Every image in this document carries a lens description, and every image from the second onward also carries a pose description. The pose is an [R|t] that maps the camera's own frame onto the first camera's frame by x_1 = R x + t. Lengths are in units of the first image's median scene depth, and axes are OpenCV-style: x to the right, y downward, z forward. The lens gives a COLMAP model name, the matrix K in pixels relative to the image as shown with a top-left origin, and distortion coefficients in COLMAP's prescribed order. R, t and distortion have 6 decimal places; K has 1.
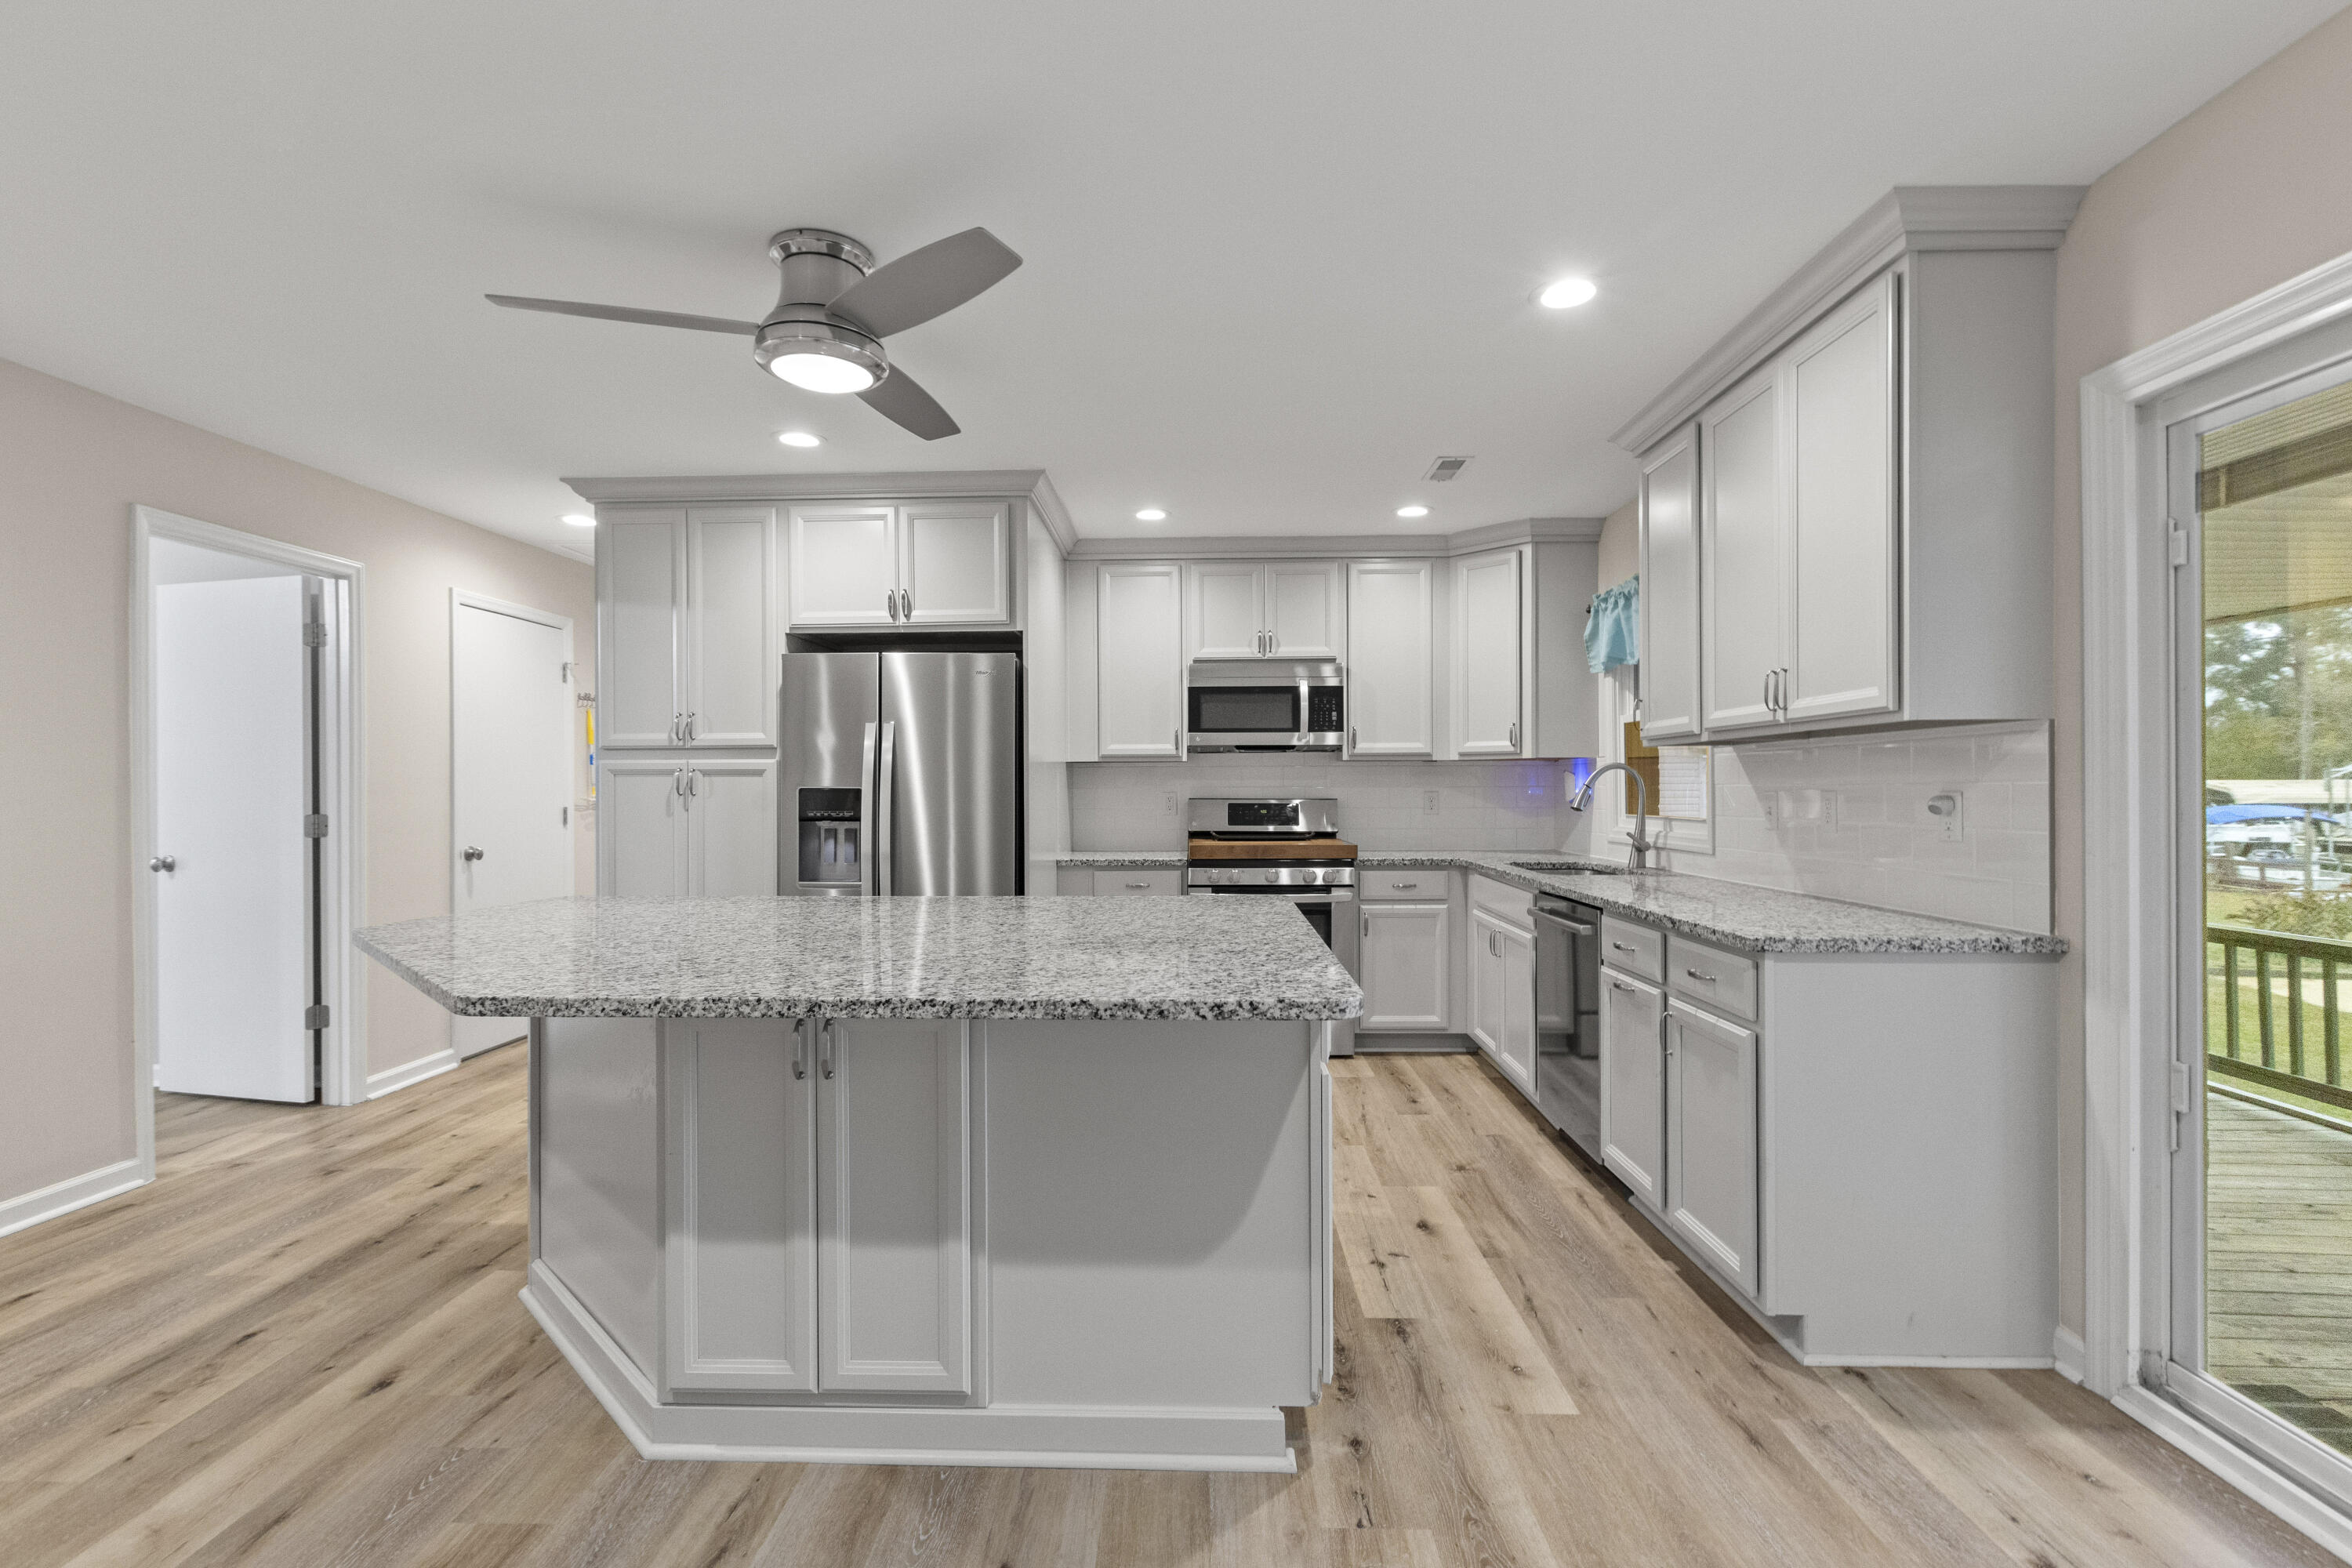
lens RADIAL K [[1070.4, 0, 1180.1], [0, 1070.4, 791.6], [0, 0, 1]] dist [-0.000755, -0.000021]
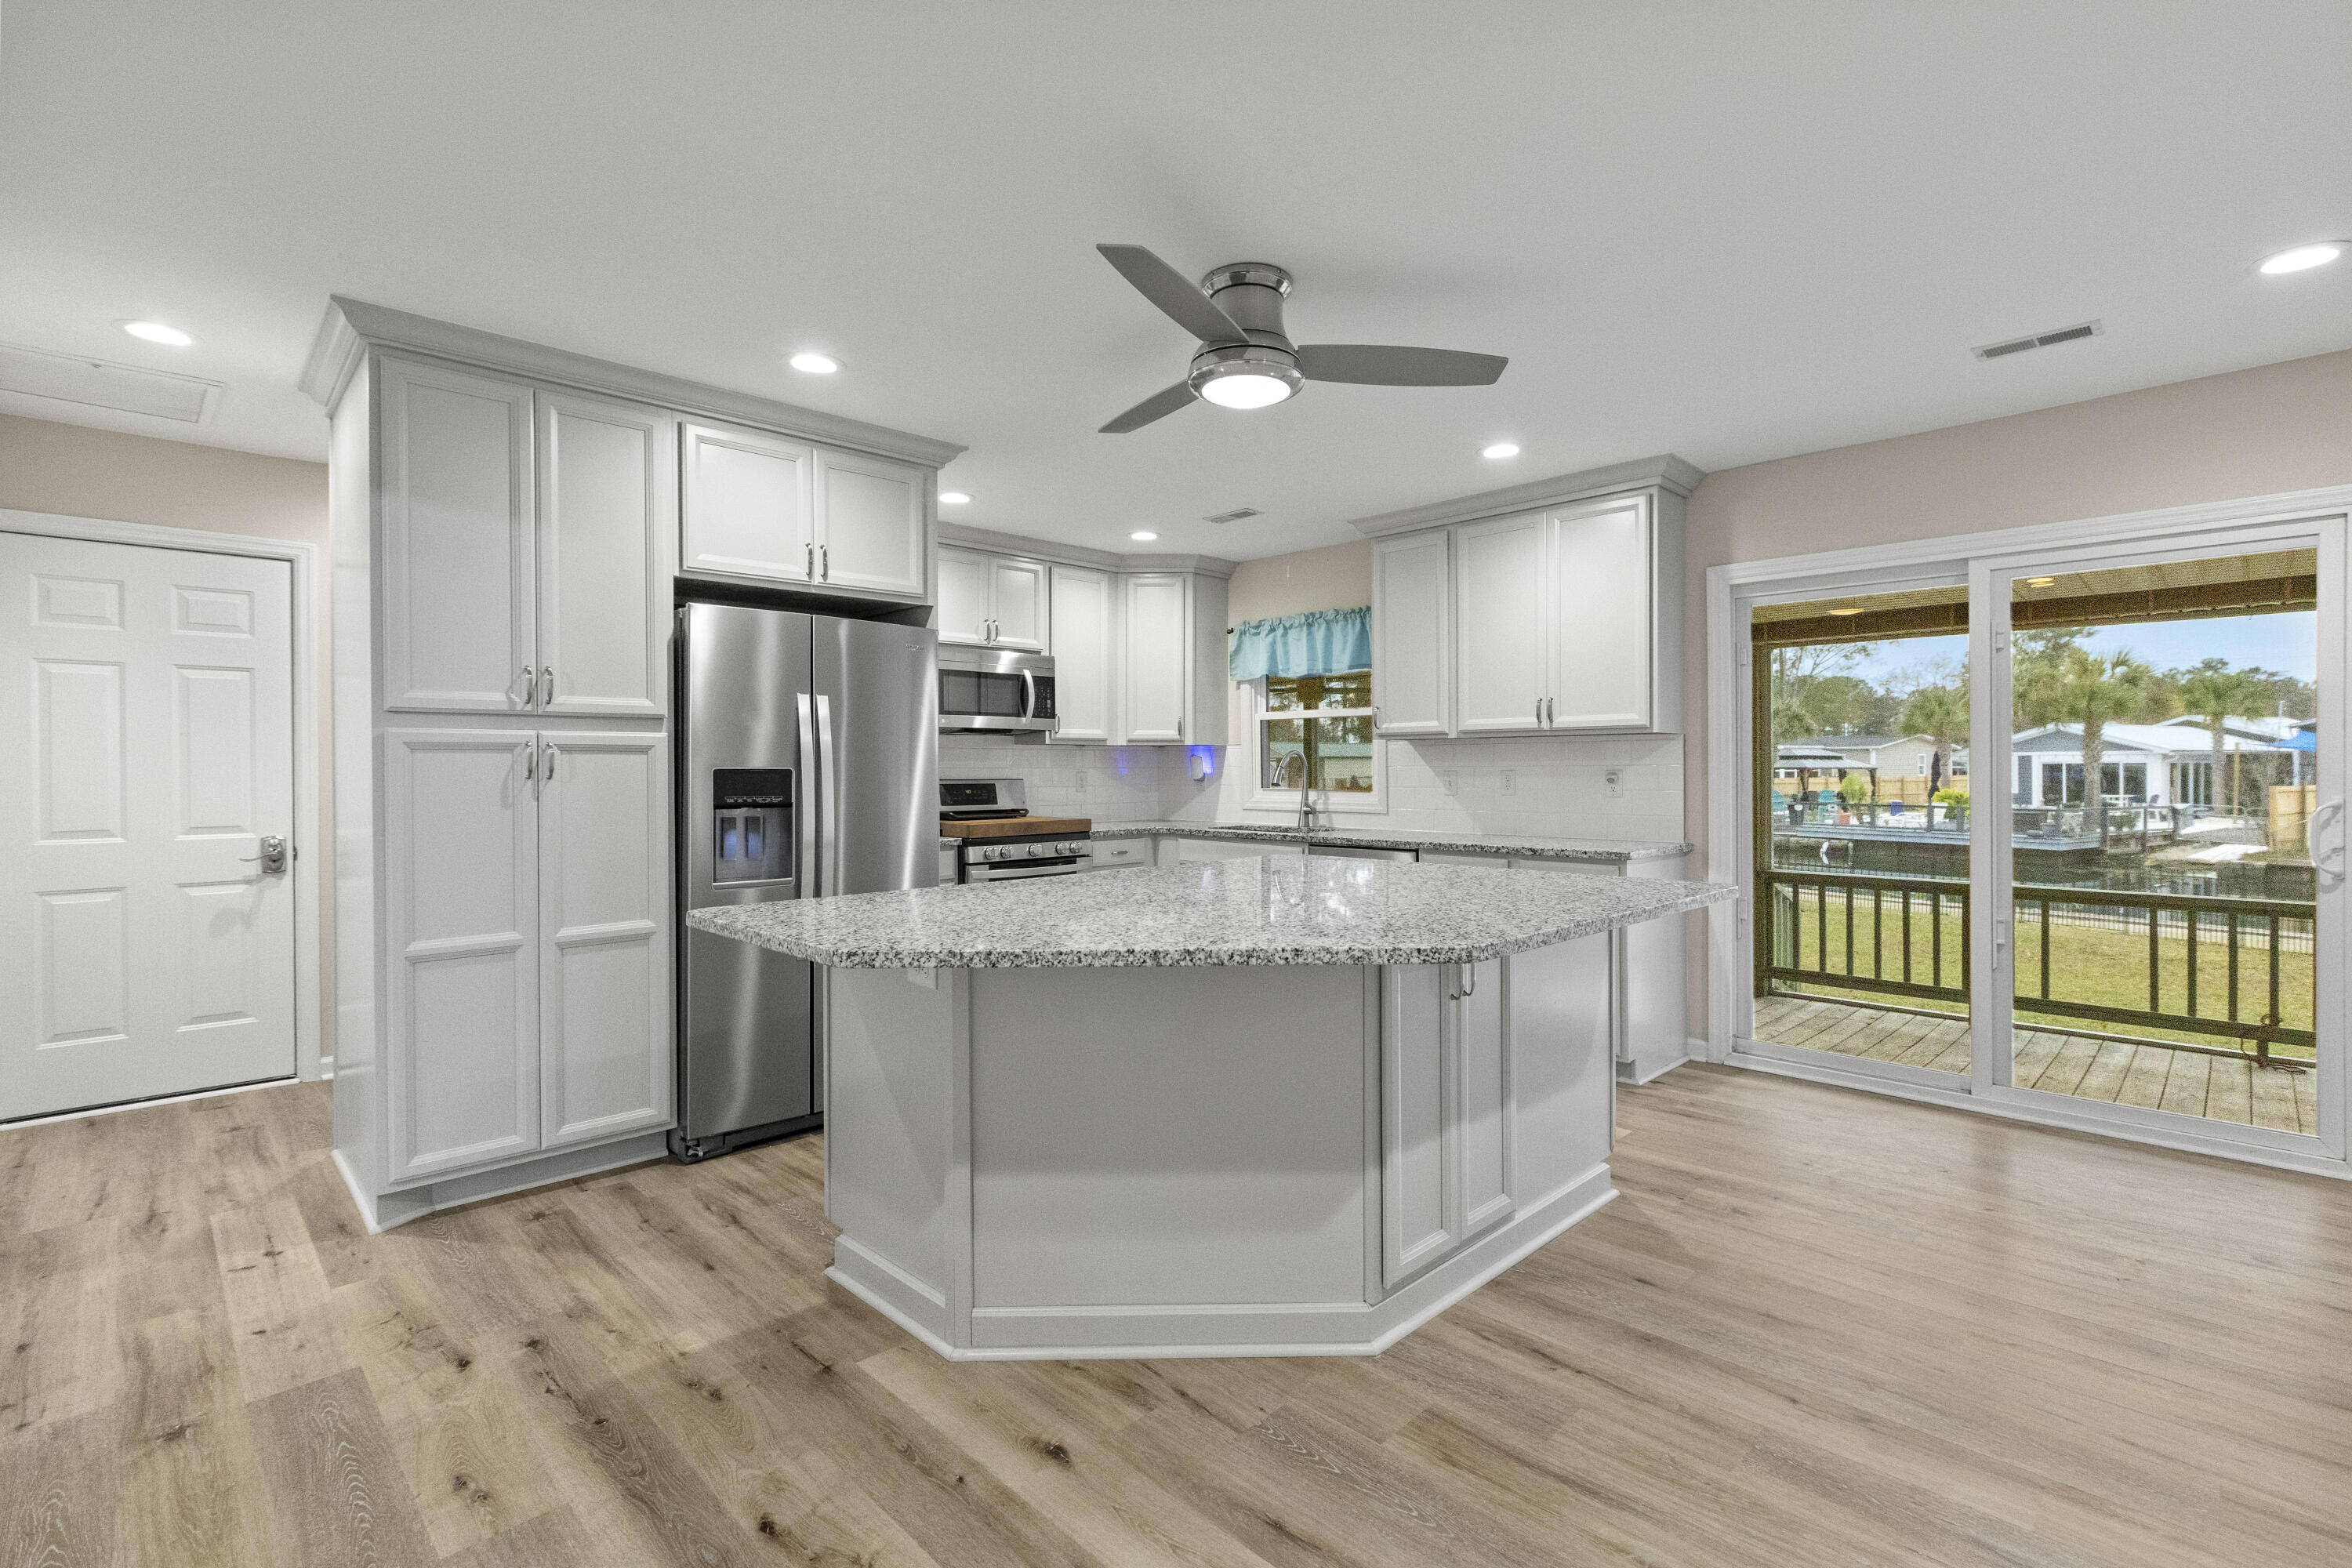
lens RADIAL K [[1070.4, 0, 1187.6], [0, 1070.4, 771.4], [0, 0, 1]] dist [-0.000755, -0.000021]
pose [[0.684331, -0.001789, 0.729169, -0.695324], [0.002589, 0.999997, 0.000023, -0.000483], [-0.729166, 0.001872, 0.684334, 0.171371]]
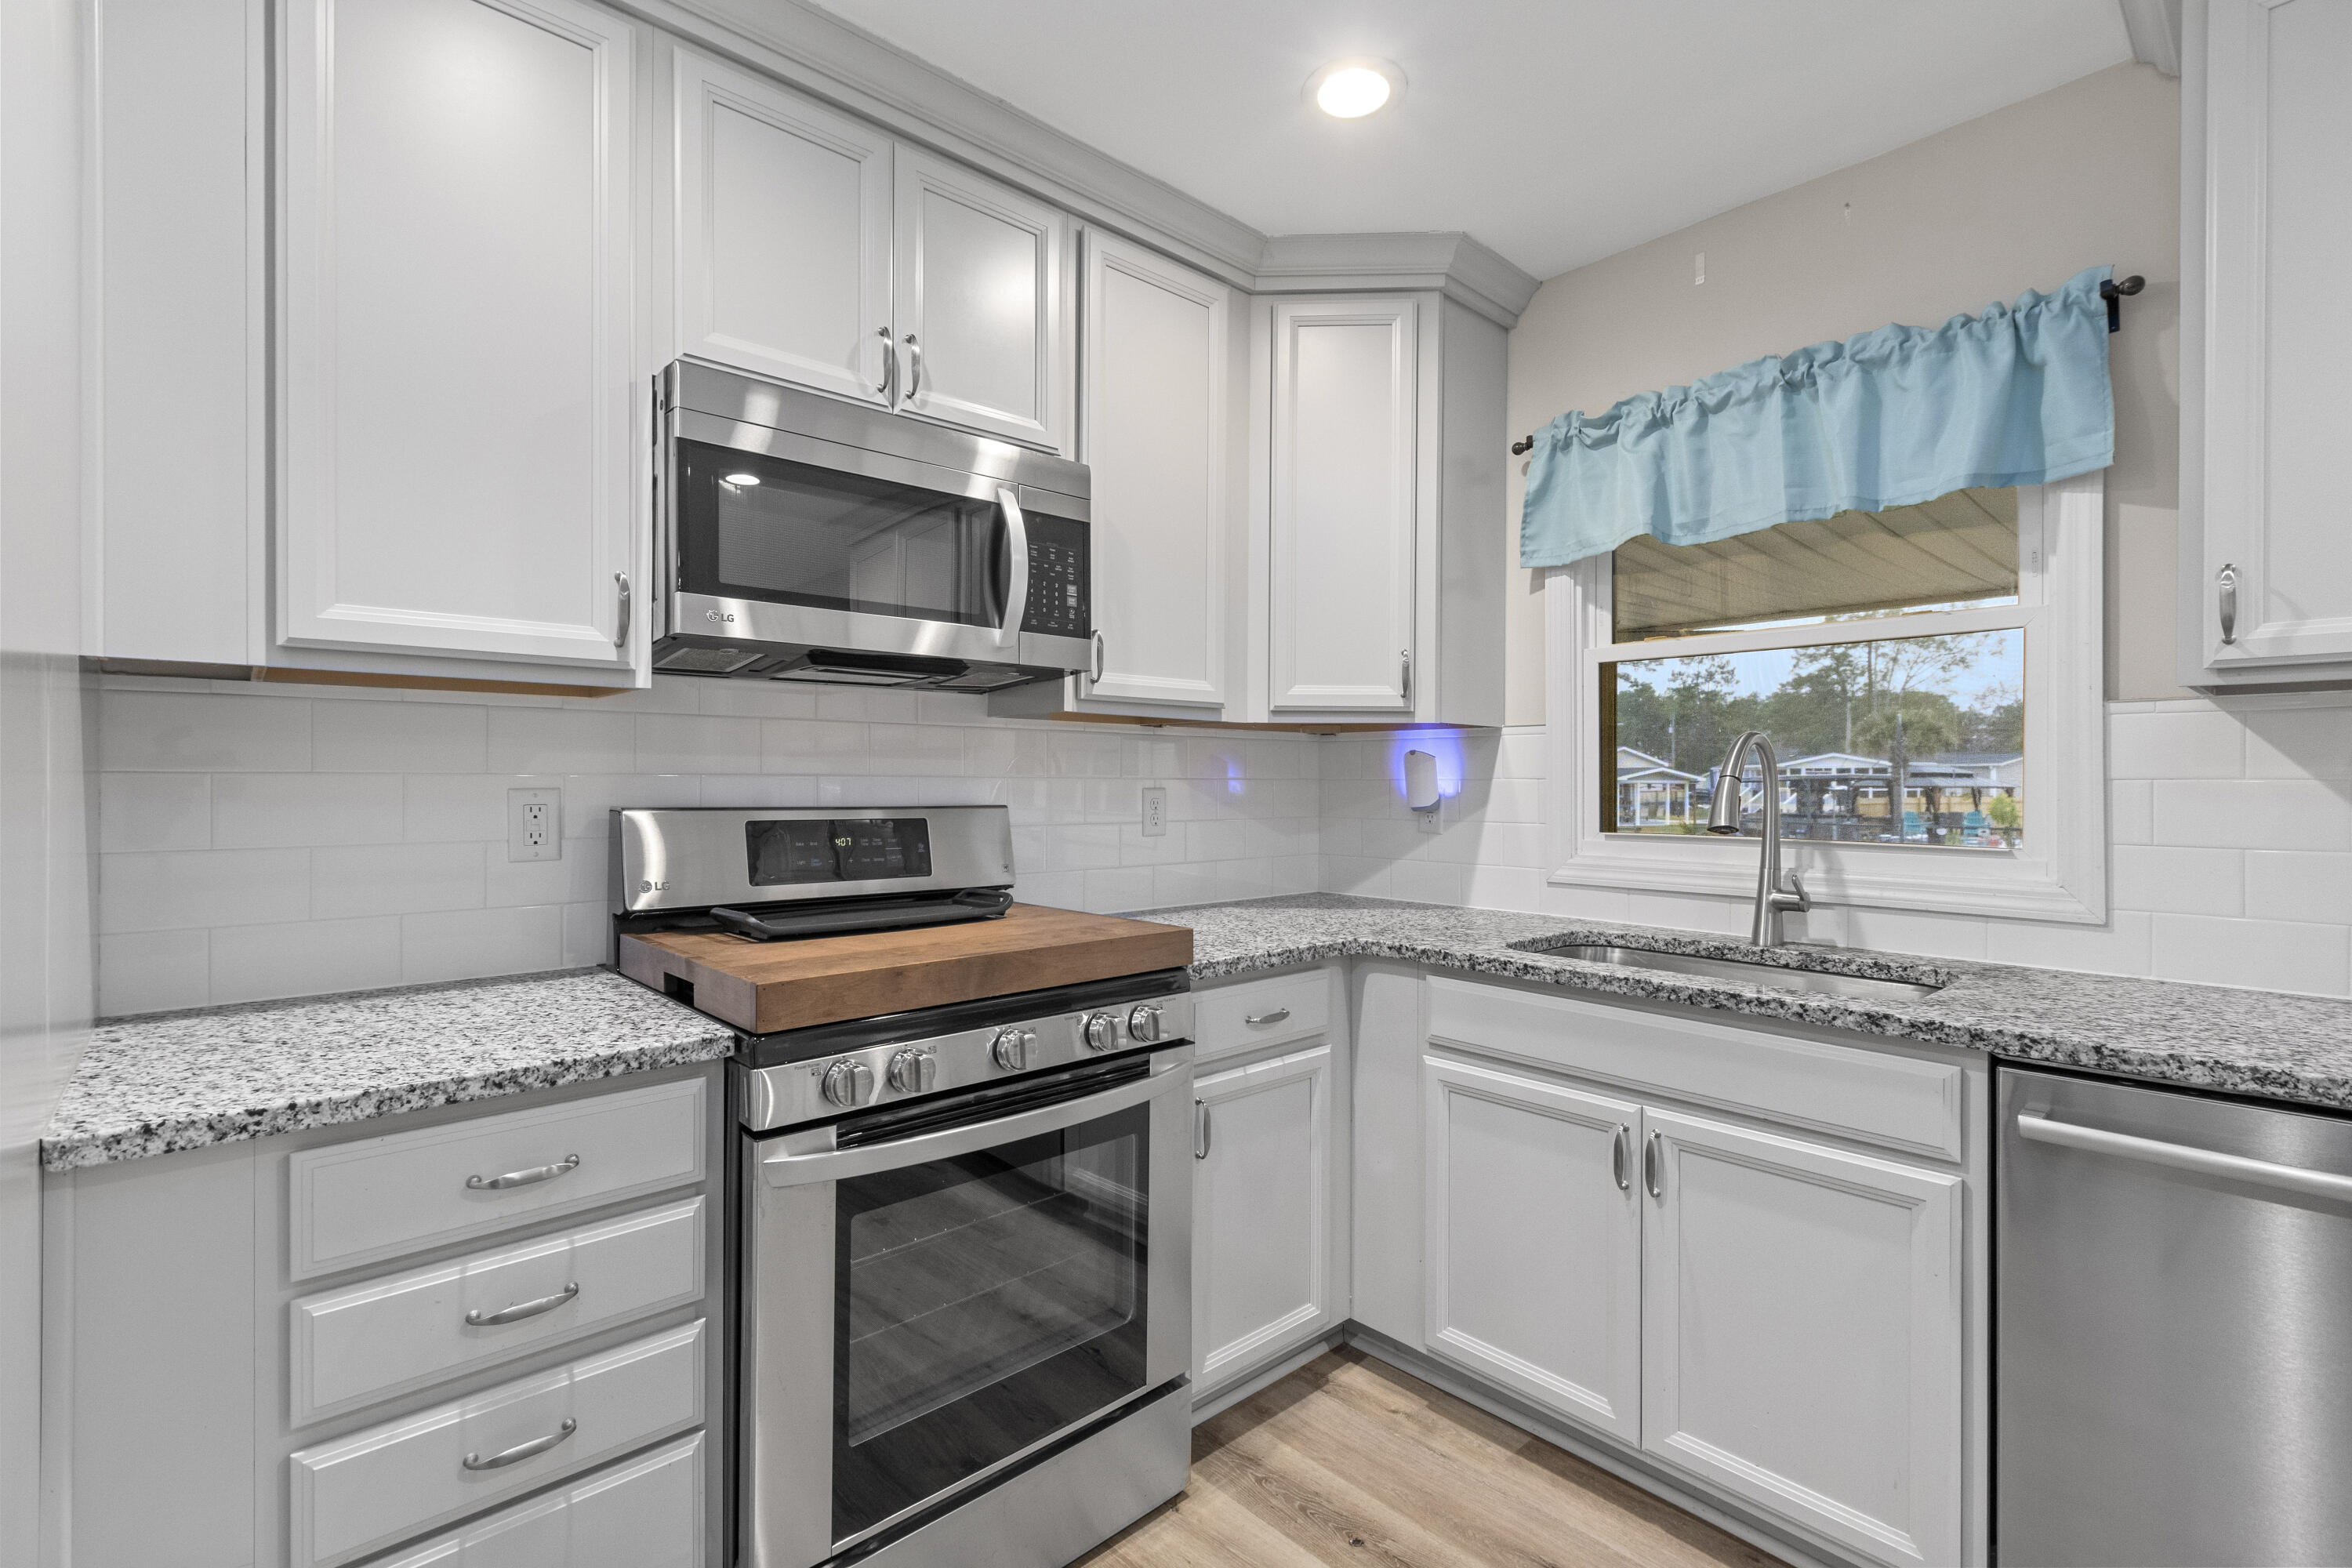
lens RADIAL K [[1070.4, 0, 1183.9], [0, 1070.4, 782.8], [0, 0, 1]] dist [-0.000755, -0.000021]
pose [[0.717991, 0.005270, 0.696032, -0.121522], [-0.005846, 0.999982, -0.001541, -0.002223], [-0.696028, -0.002963, 0.718009, 0.851172]]
